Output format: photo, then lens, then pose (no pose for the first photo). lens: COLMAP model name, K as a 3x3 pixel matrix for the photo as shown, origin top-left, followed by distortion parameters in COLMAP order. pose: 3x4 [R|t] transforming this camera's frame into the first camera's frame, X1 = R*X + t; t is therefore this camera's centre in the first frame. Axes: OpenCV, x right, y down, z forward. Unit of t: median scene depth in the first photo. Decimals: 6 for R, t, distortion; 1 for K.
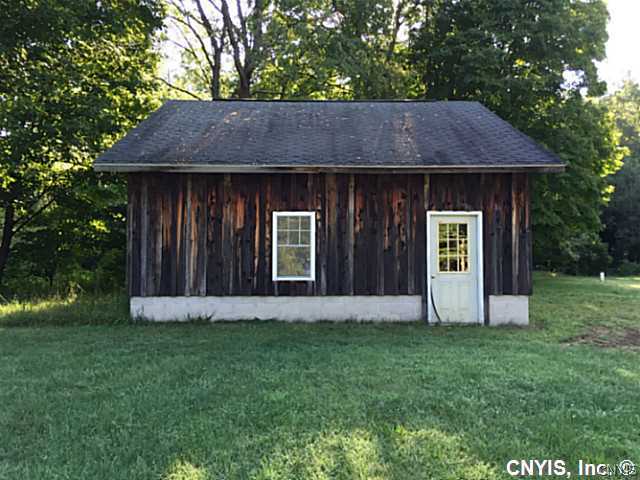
lens RADIAL K [[542.5, 0, 319.6], [0, 542.5, 239.6], [0, 0, 1]] dist [0.064516, -0.064115]
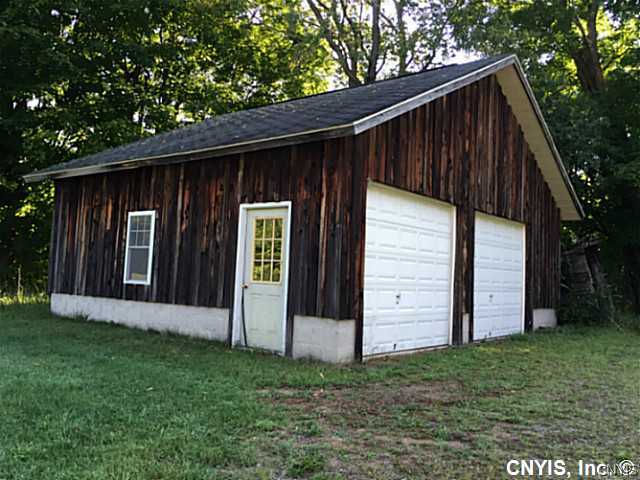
lens RADIAL K [[561.4, 0, 320.9], [0, 561.4, 239.7], [0, 0, 1]] dist [0.058188, -0.048339]
pose [[0.782751, -0.006985, -0.622296, 0.807350], [-0.018557, 0.999230, -0.034557, 0.026302], [0.622058, 0.038598, 0.782019, 0.430828]]
